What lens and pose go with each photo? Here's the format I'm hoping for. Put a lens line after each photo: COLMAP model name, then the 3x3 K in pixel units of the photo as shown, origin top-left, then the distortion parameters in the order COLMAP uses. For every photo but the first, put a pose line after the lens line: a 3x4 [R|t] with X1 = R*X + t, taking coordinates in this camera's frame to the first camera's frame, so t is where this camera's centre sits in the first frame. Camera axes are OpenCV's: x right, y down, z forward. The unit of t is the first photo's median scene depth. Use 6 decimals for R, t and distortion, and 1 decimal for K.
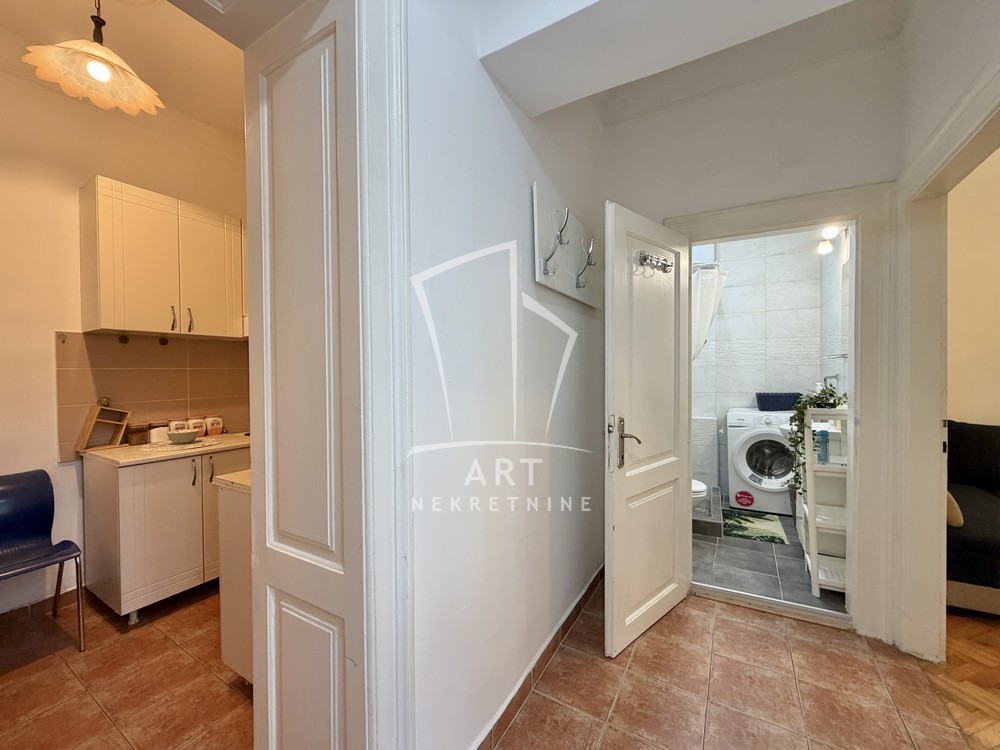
lens RADIAL K [[398.3, 0, 497.7], [0, 398.3, 375.4], [0, 0, 1]] dist [-0.007080, 0.000793]
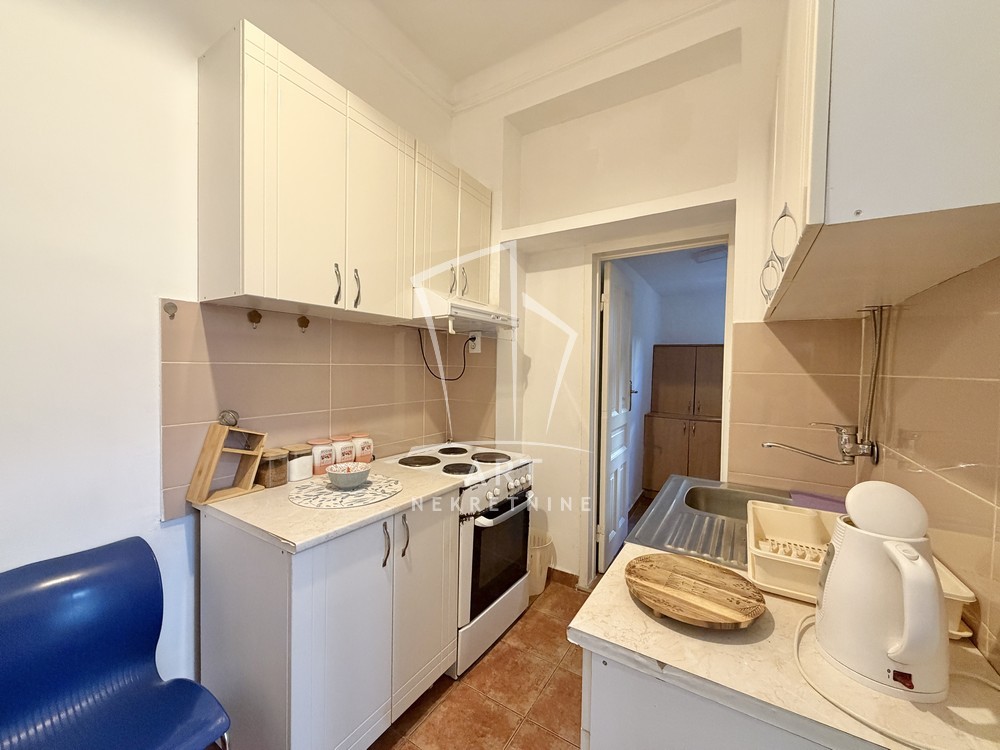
lens RADIAL K [[398.3, 0, 495.3], [0, 398.3, 375.9], [0, 0, 1]] dist [-0.007080, 0.000793]
pose [[0.999209, 0.030945, -0.024989, -0.586300], [-0.030517, 0.999384, 0.017313, -0.021376], [0.025509, -0.016537, 0.999538, 0.411330]]
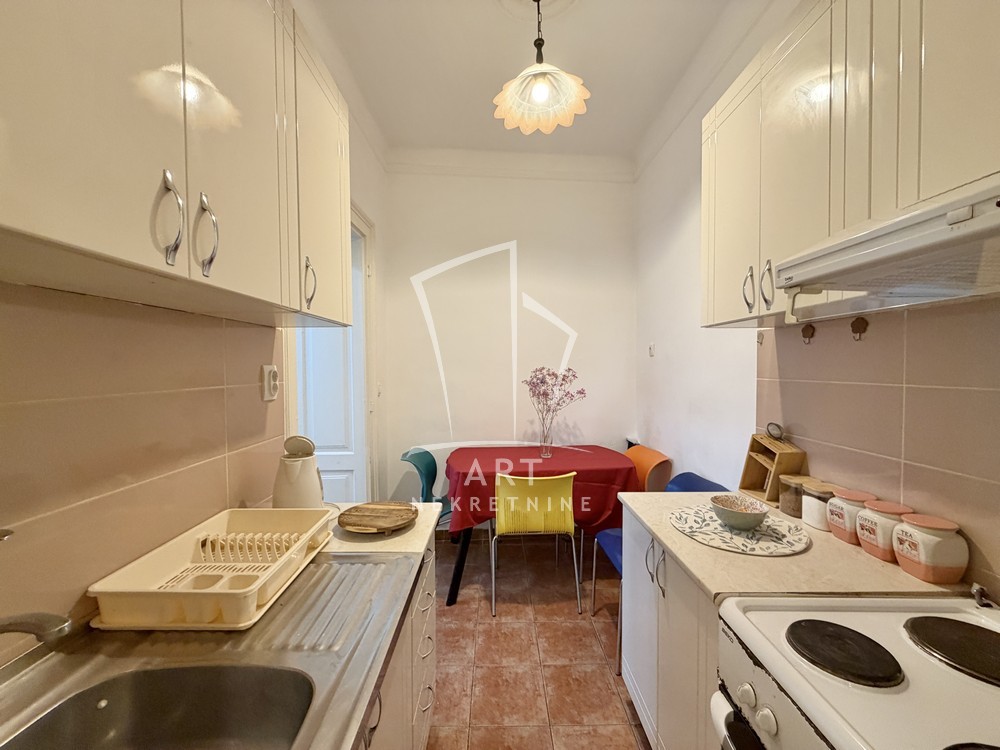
lens RADIAL K [[398.3, 0, 497.1], [0, 398.3, 376.1], [0, 0, 1]] dist [-0.007080, 0.000793]
pose [[-0.858775, 0.026851, -0.511648, -0.267255], [0.008681, 0.999245, 0.037869, -0.054260], [0.512279, 0.028079, -0.858360, 1.359040]]
